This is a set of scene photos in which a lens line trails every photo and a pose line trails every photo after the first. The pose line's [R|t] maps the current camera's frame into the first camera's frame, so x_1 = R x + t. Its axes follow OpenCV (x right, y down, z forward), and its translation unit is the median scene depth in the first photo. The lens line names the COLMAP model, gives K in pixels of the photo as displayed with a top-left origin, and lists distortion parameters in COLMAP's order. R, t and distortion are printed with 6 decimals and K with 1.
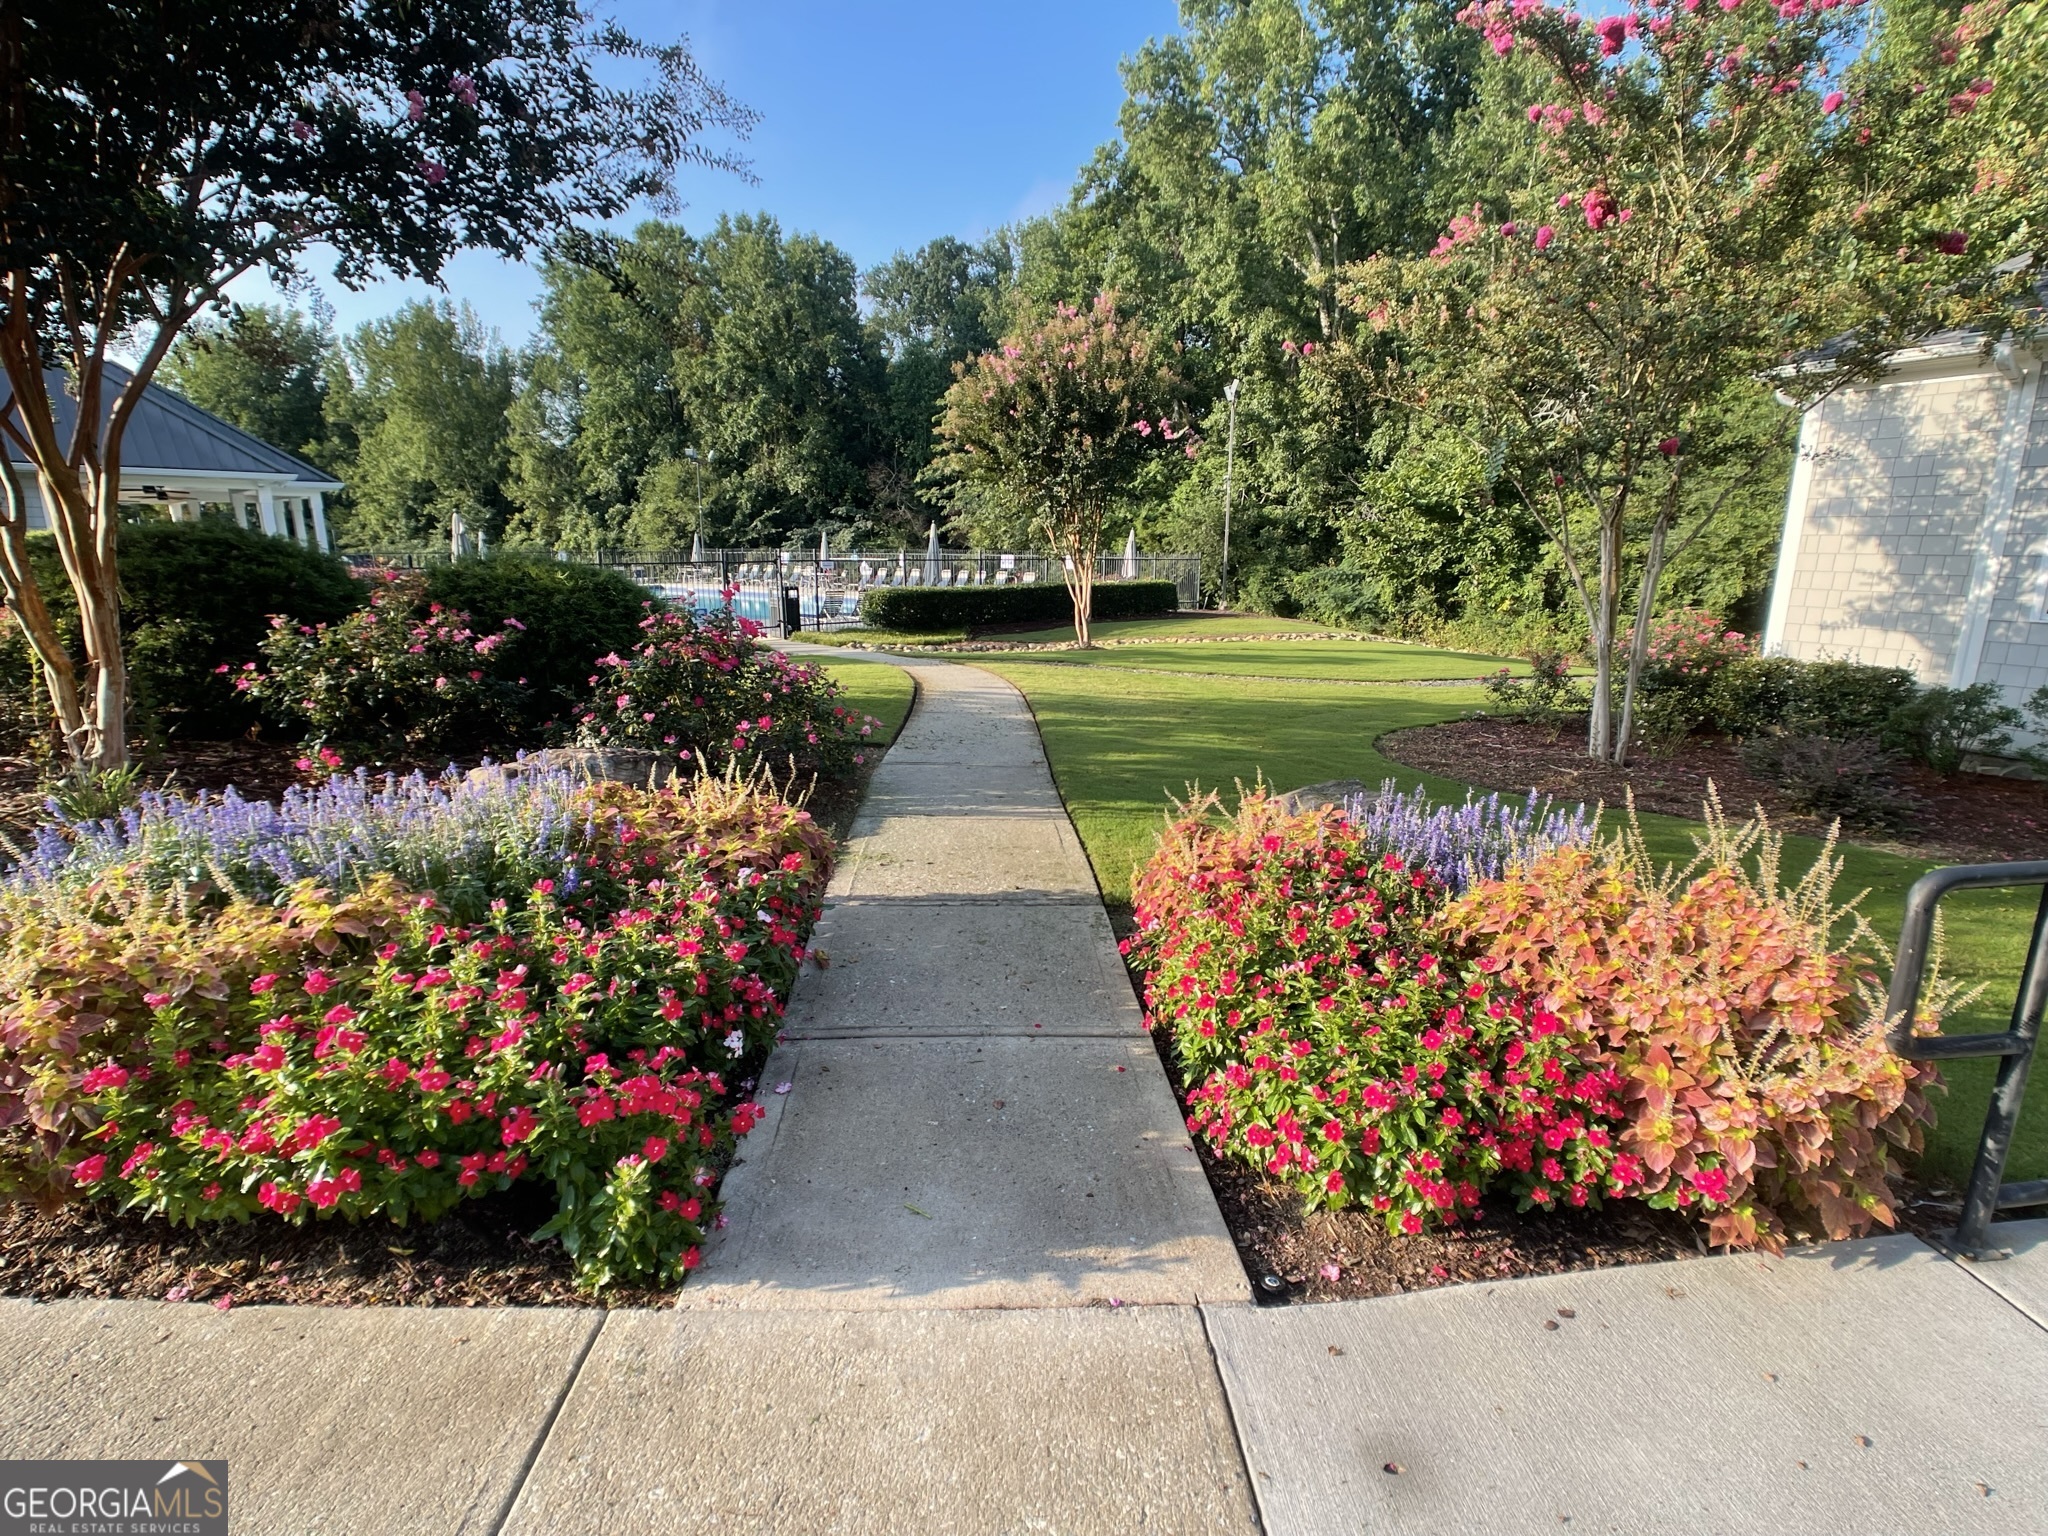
lens RADIAL K [[981.0, 0, 1042.9], [0, 981.0, 770.7], [0, 0, 1]] dist [-0.004923, 0.001595]
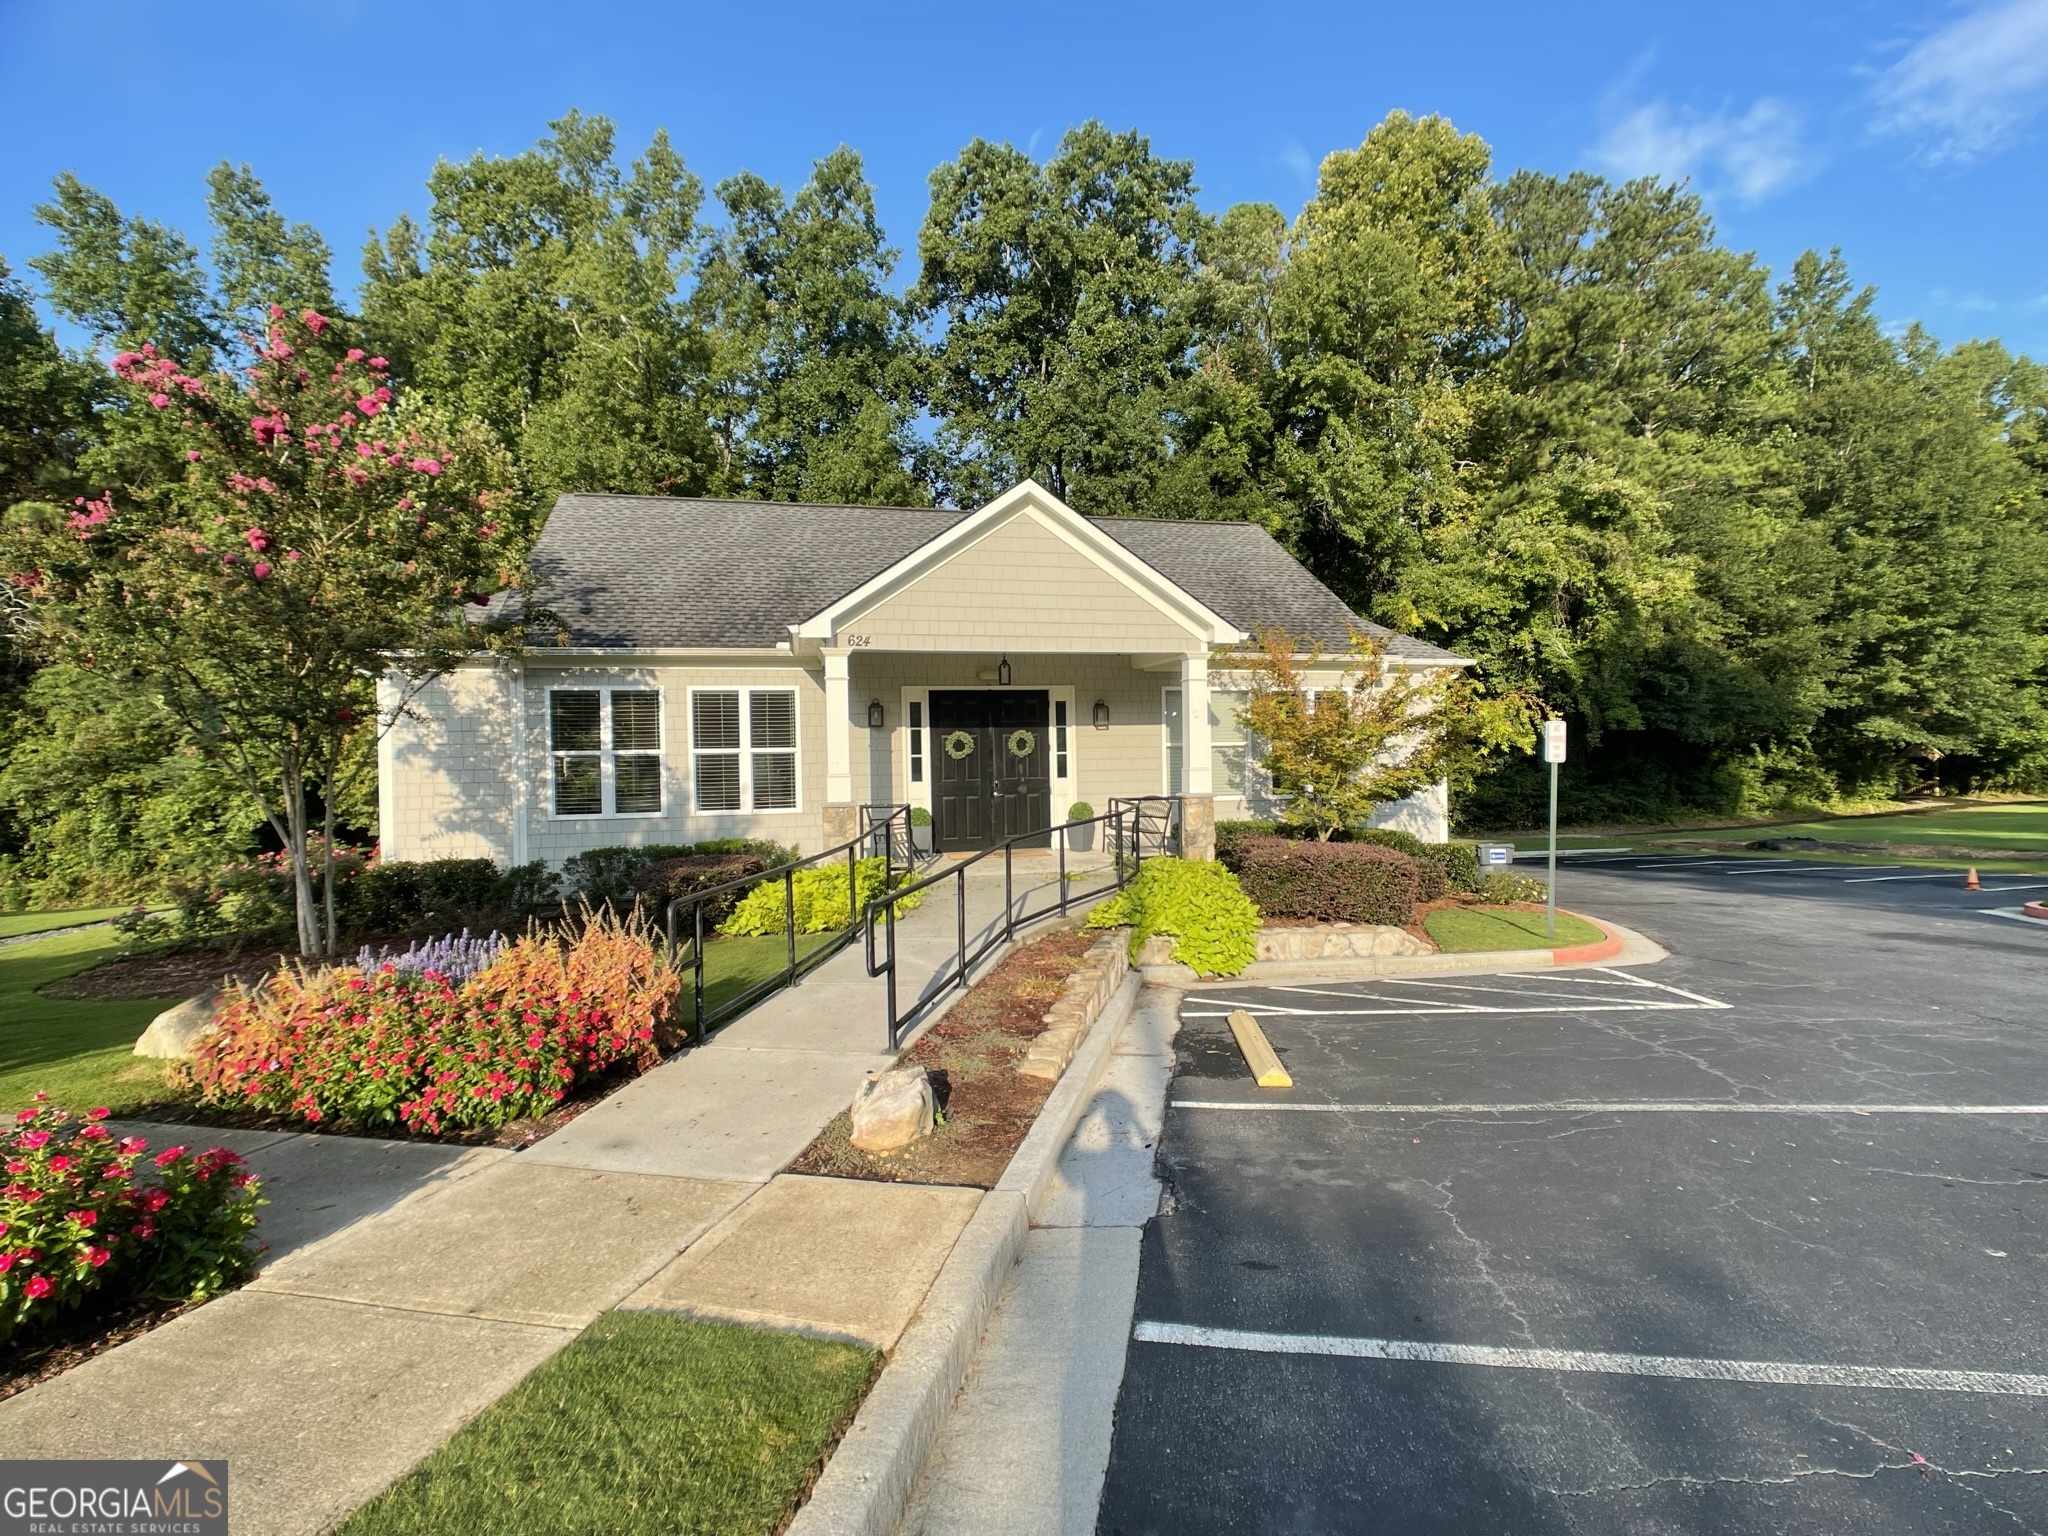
lens RADIAL K [[981.0, 0, 1041.5], [0, 981.0, 750.6], [0, 0, 1]] dist [-0.004923, 0.001595]
pose [[0.243927, -0.002457, 0.969791, -0.342273], [0.237368, 0.969732, -0.057247, 0.021516], [-0.940296, 0.244161, 0.237127, -0.168557]]
